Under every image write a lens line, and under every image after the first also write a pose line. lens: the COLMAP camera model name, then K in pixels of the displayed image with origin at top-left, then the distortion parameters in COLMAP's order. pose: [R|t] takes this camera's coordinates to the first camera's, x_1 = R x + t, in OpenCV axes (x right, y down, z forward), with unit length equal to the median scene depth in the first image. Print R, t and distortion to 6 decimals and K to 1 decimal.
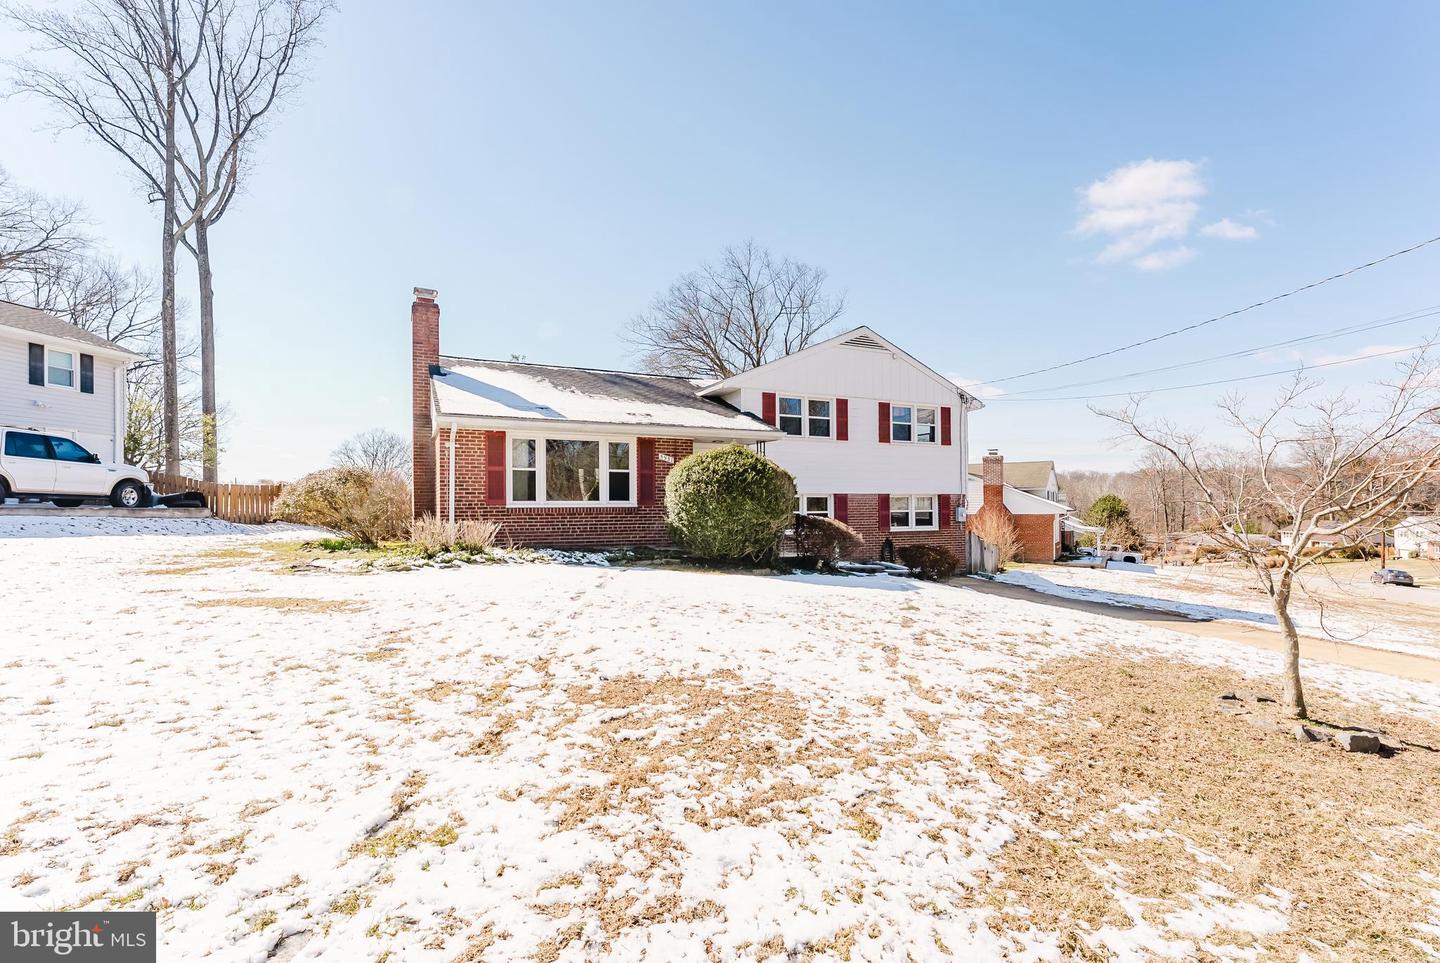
lens RADIAL K [[656.6, 0, 716.1], [0, 656.6, 509.2], [0, 0, 1]] dist [-0.000843, 0.000071]
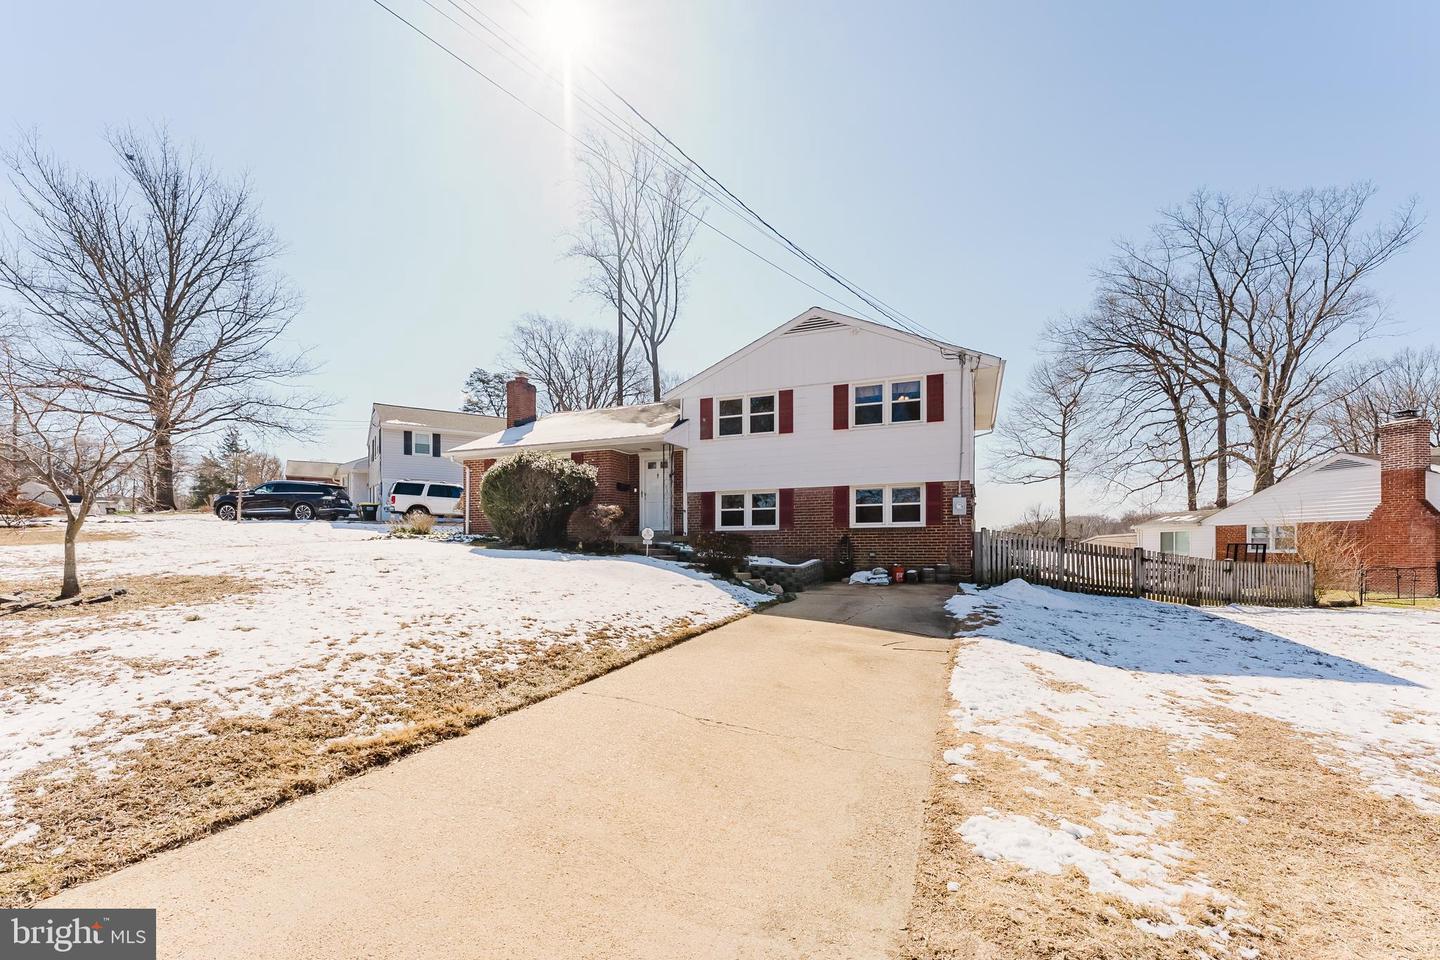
lens RADIAL K [[607.2, 0, 720.9], [0, 607.2, 547.0], [0, 0, 1]] dist [-0.000057, 0.000176]
pose [[0.685946, 0.002072, -0.727649, 0.764686], [0.002437, 0.999984, 0.005145, 0.056822], [0.727648, -0.005302, 0.685930, 0.311867]]
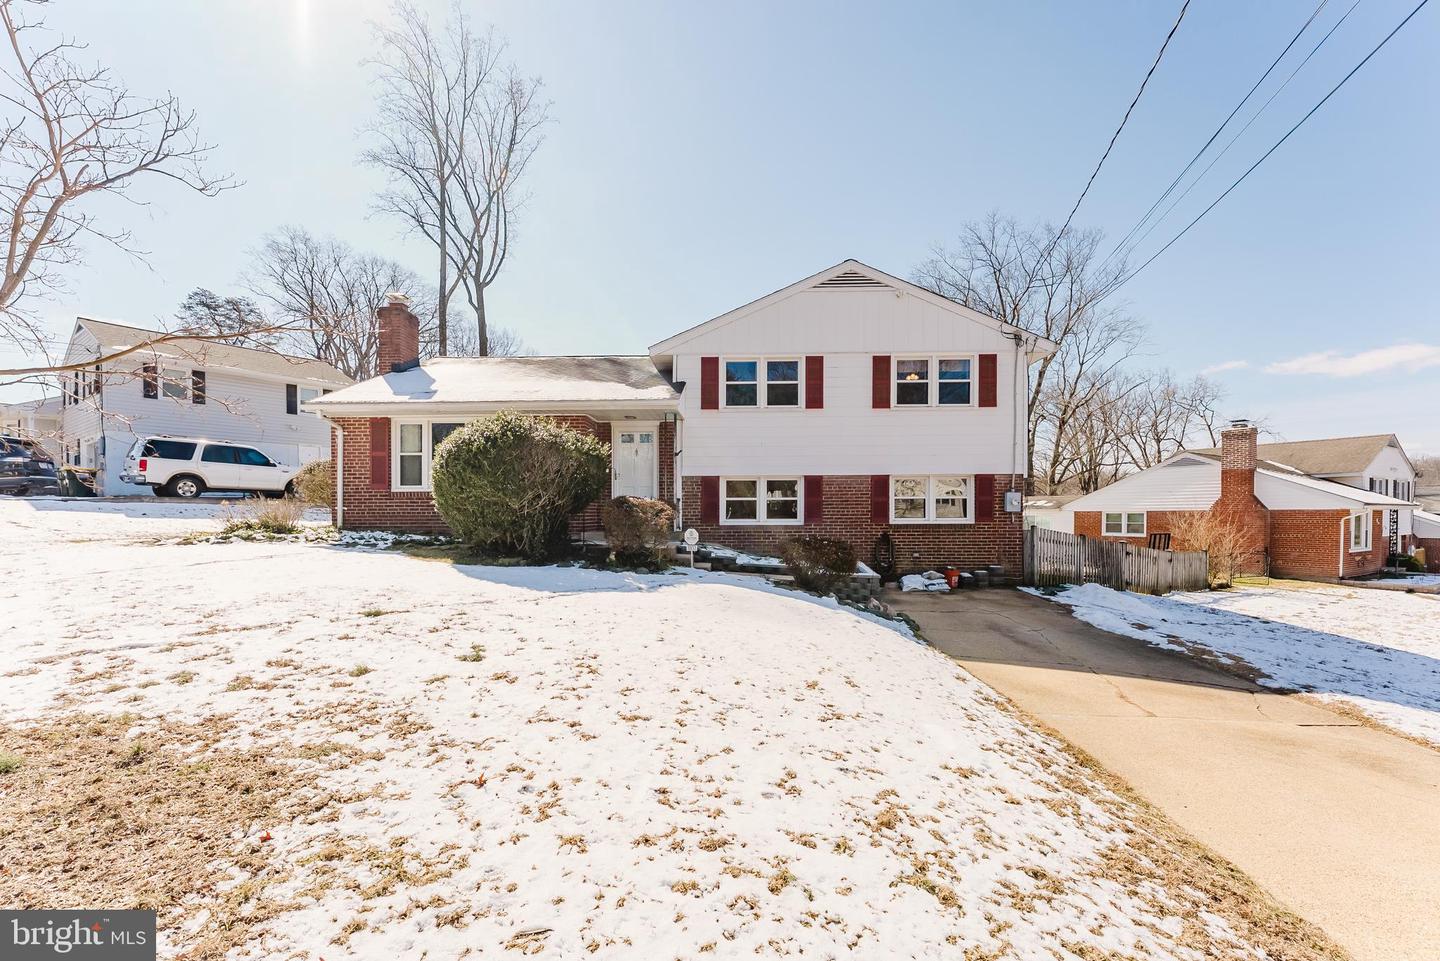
lens RADIAL K [[613.5, 0, 724.7], [0, 613.5, 525.0], [0, 0, 1]] dist [-0.002665, -0.000430]
pose [[0.893331, 0.010274, -0.449282, 0.424525], [-0.001064, 0.999784, 0.020745, 0.021234], [0.449399, -0.018054, 0.893149, 0.278012]]
